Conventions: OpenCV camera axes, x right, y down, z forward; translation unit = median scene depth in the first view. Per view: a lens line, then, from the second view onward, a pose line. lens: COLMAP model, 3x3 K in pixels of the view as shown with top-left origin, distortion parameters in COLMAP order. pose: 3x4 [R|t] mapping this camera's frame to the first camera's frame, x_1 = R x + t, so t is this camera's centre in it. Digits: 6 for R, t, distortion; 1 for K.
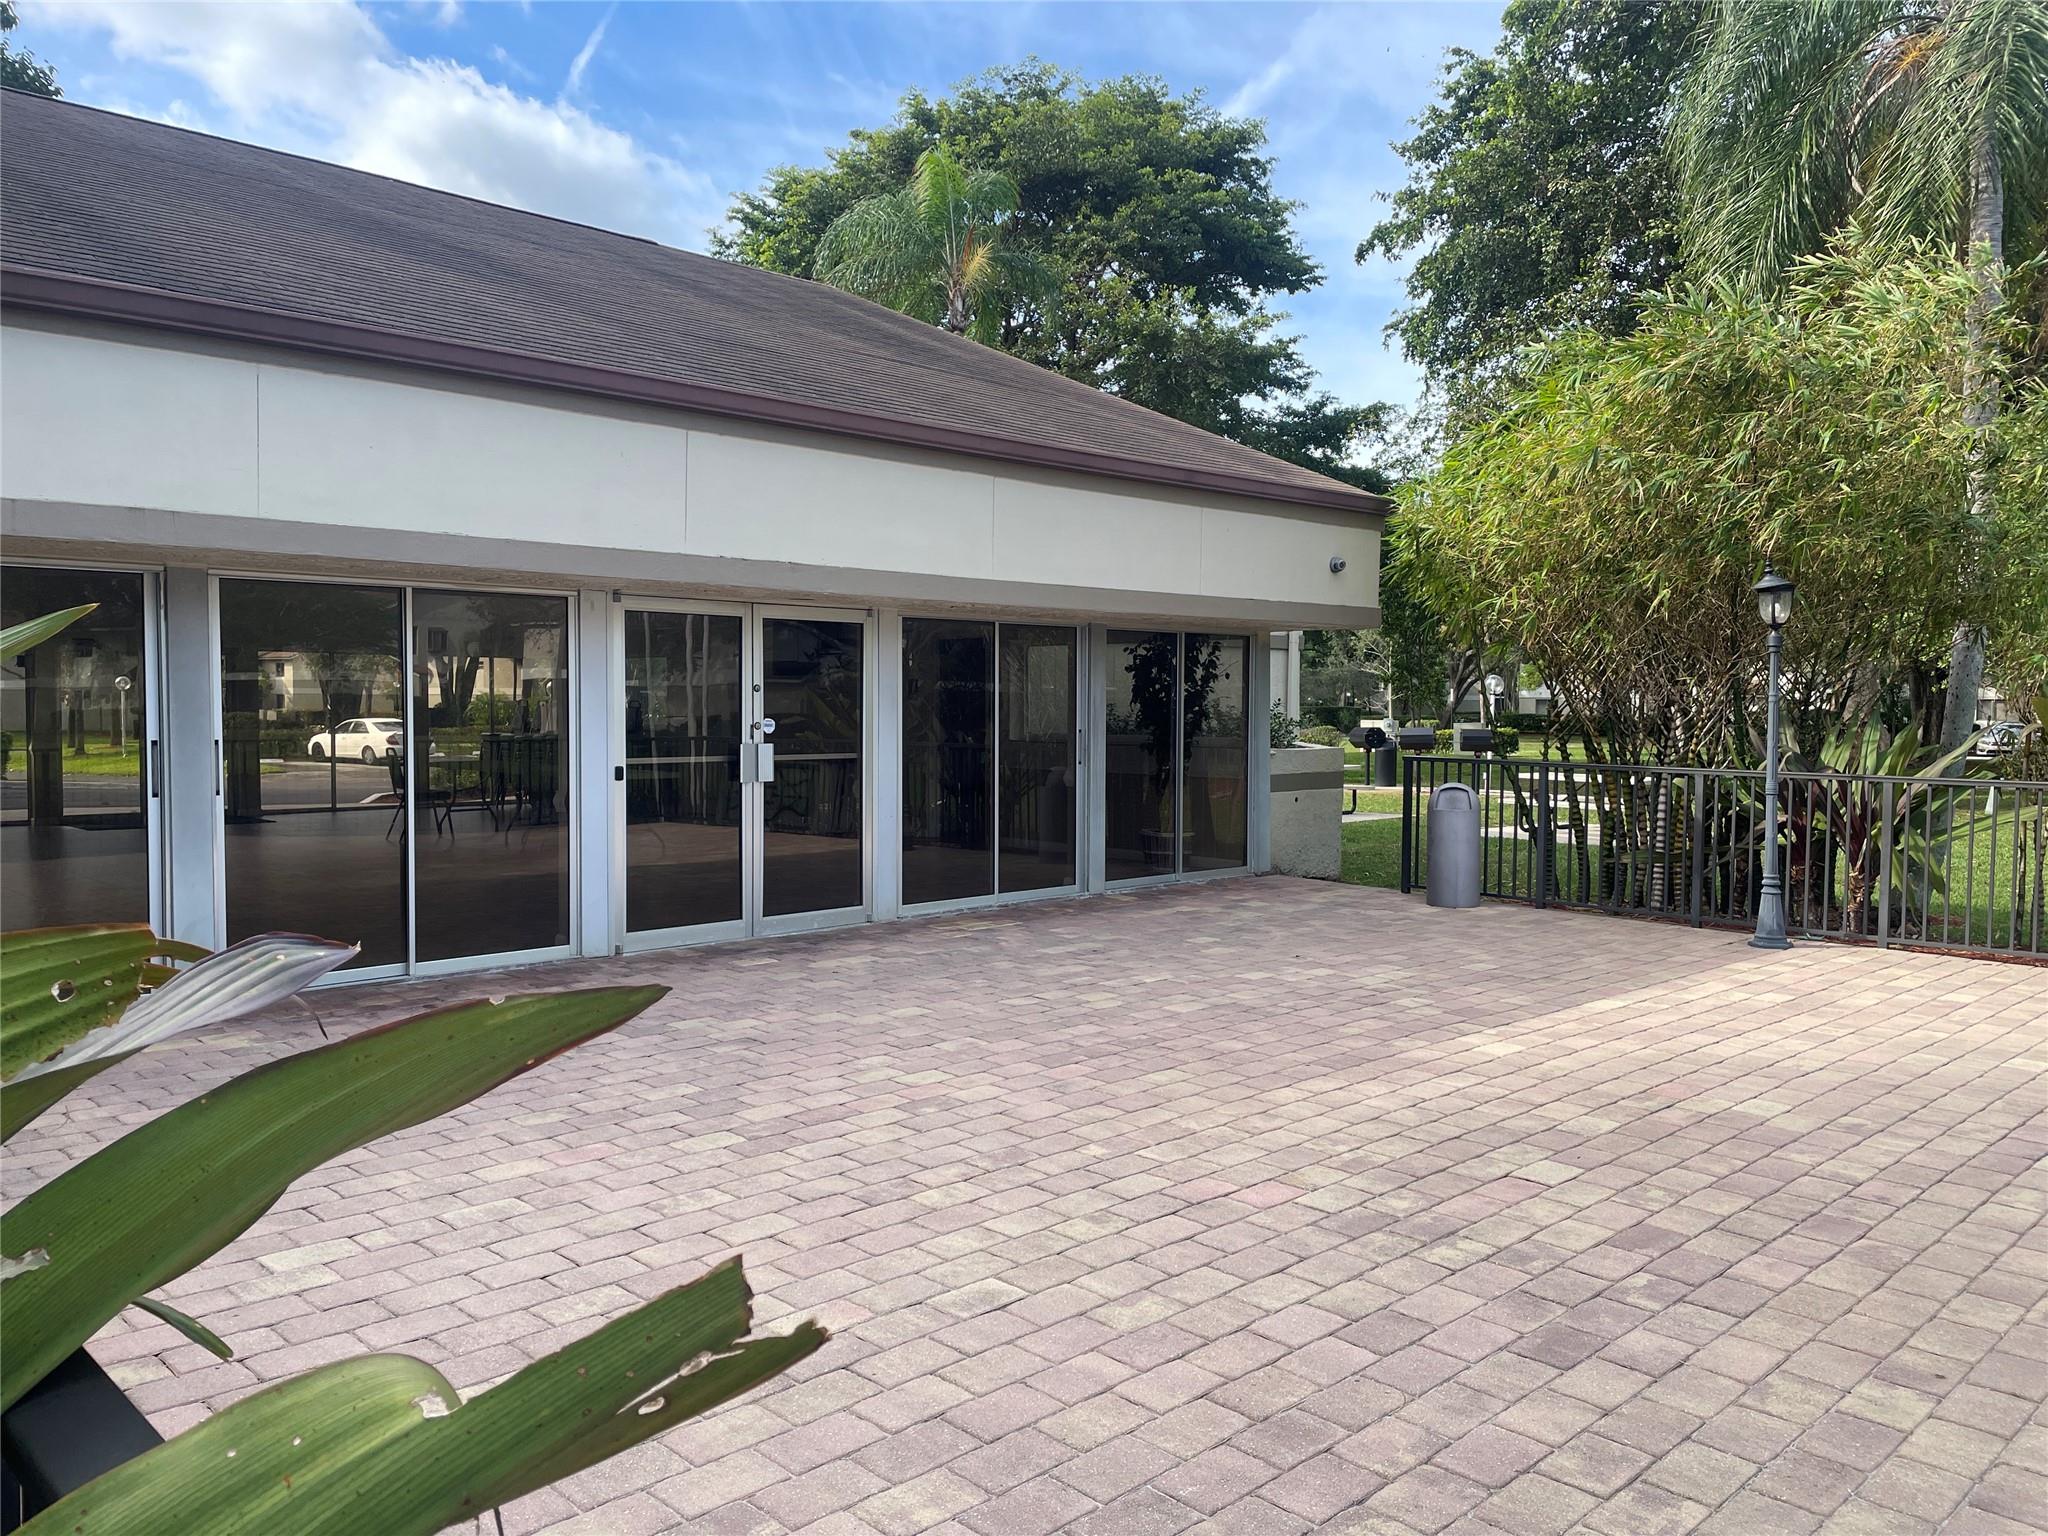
lens RADIAL K [[1556.0, 0, 1024.2], [0, 1556.0, 766.9], [0, 0, 1]] dist [-0.006561, -0.003641]
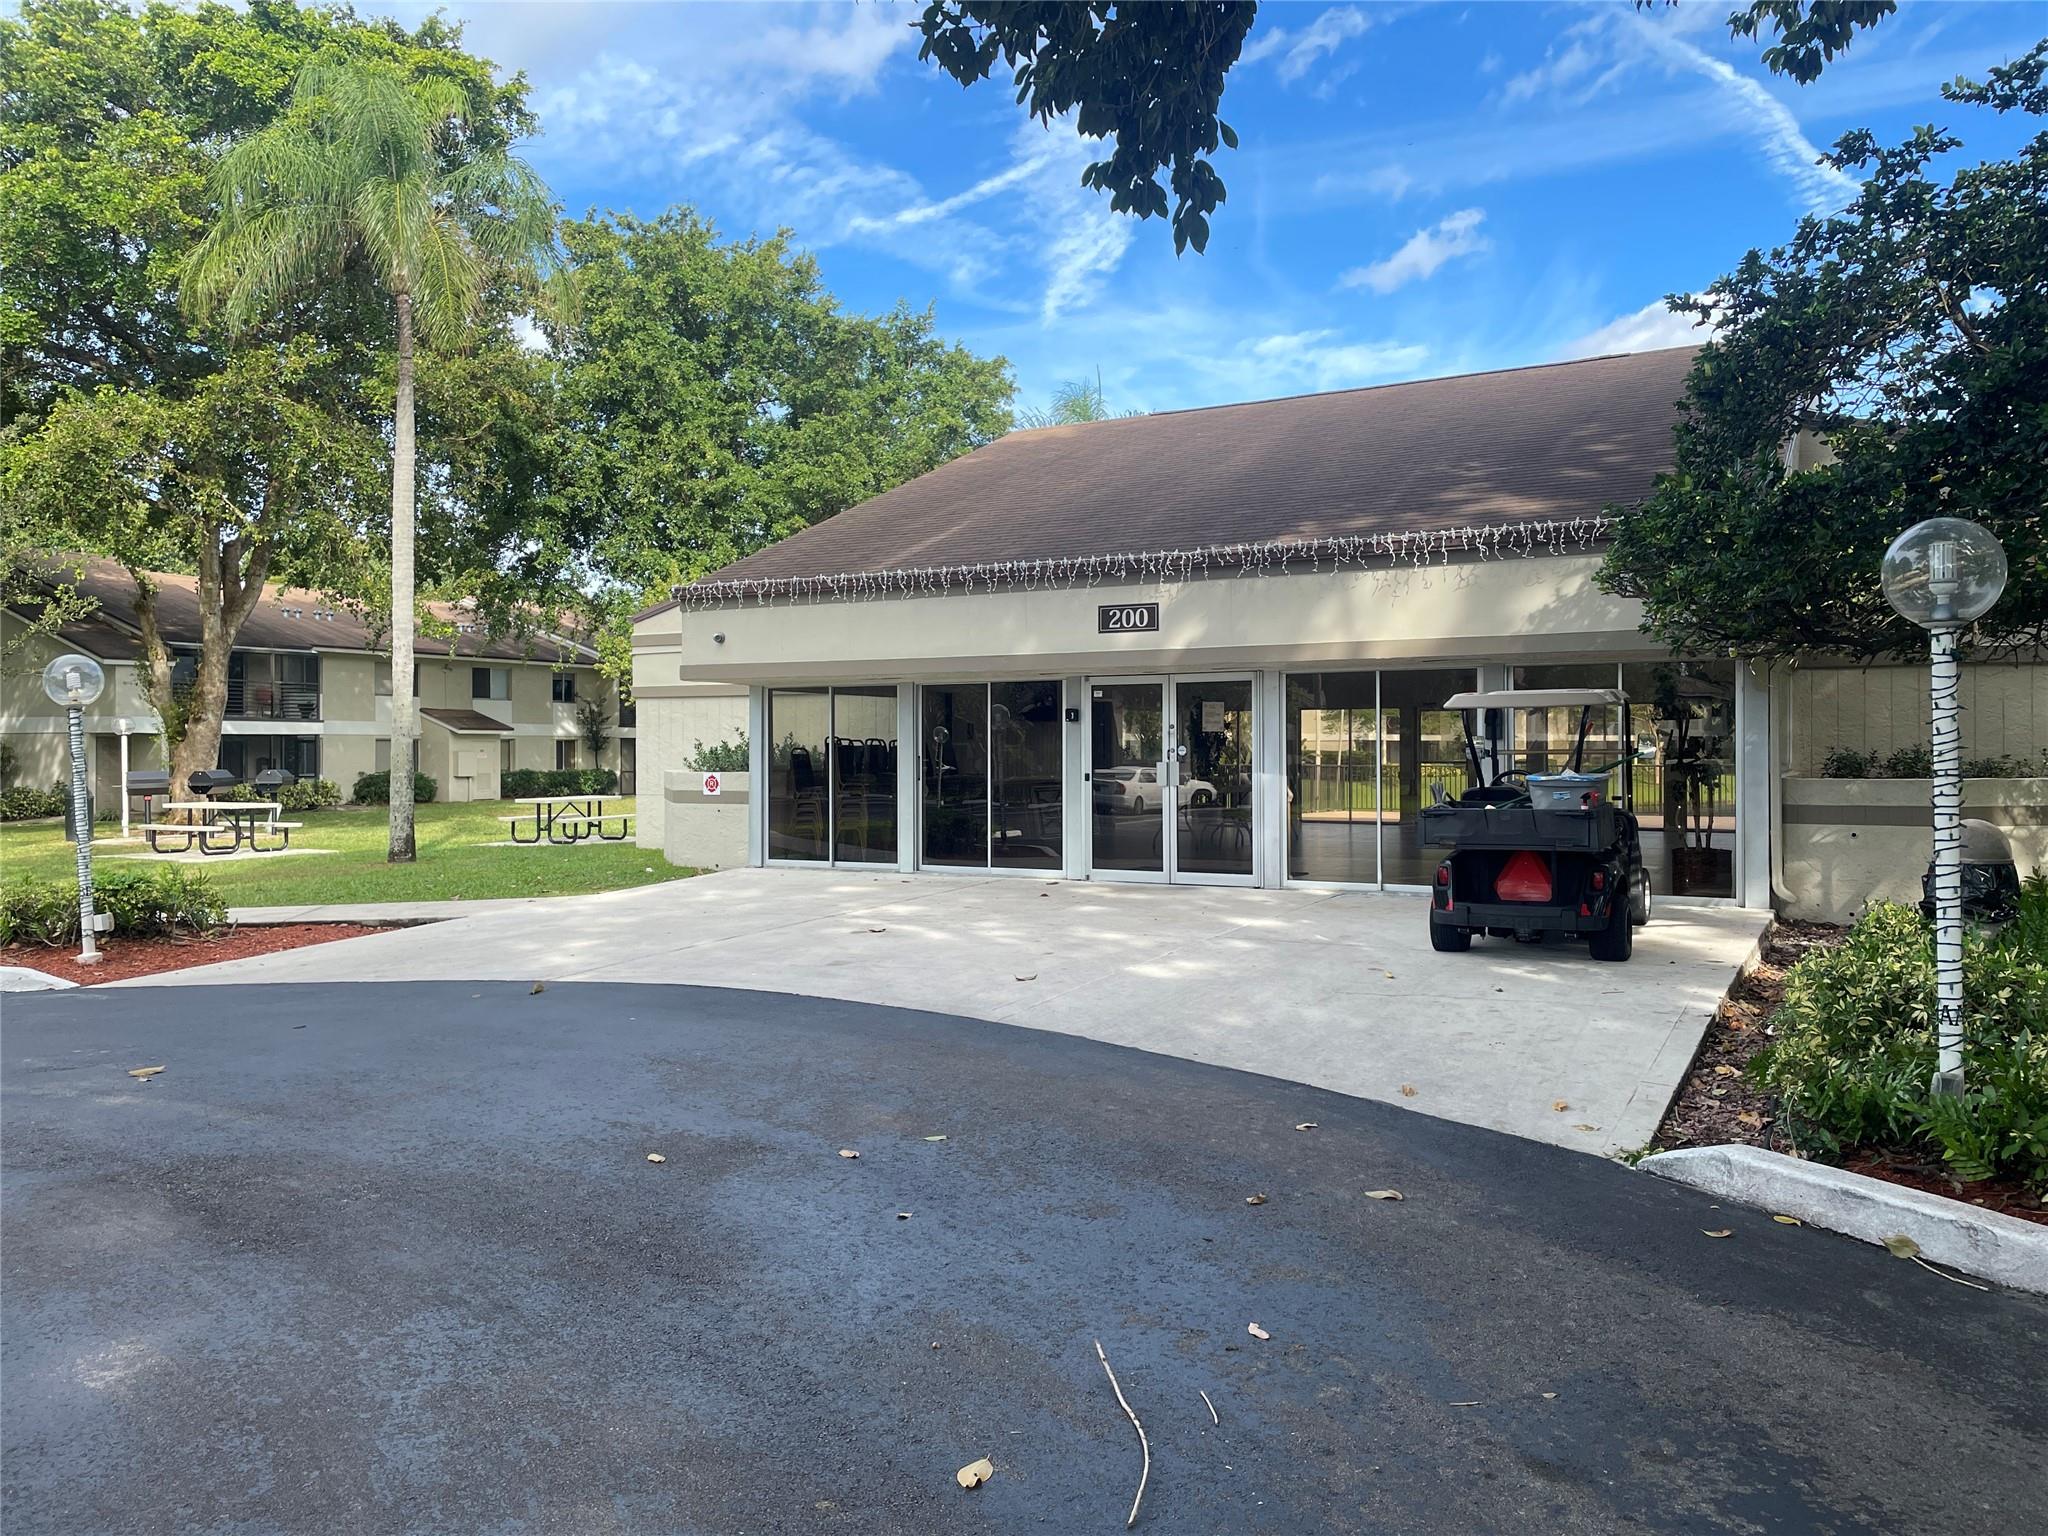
lens RADIAL K [[1556.0, 0, 1022.7], [0, 1556.0, 766.1], [0, 0, 1]] dist [-0.006561, -0.003641]
pose [[0.312568, -0.008731, -0.949855, 1.278538], [-0.046912, 0.998596, -0.024617, 0.035632], [0.948736, 0.052254, 0.311720, 0.366998]]
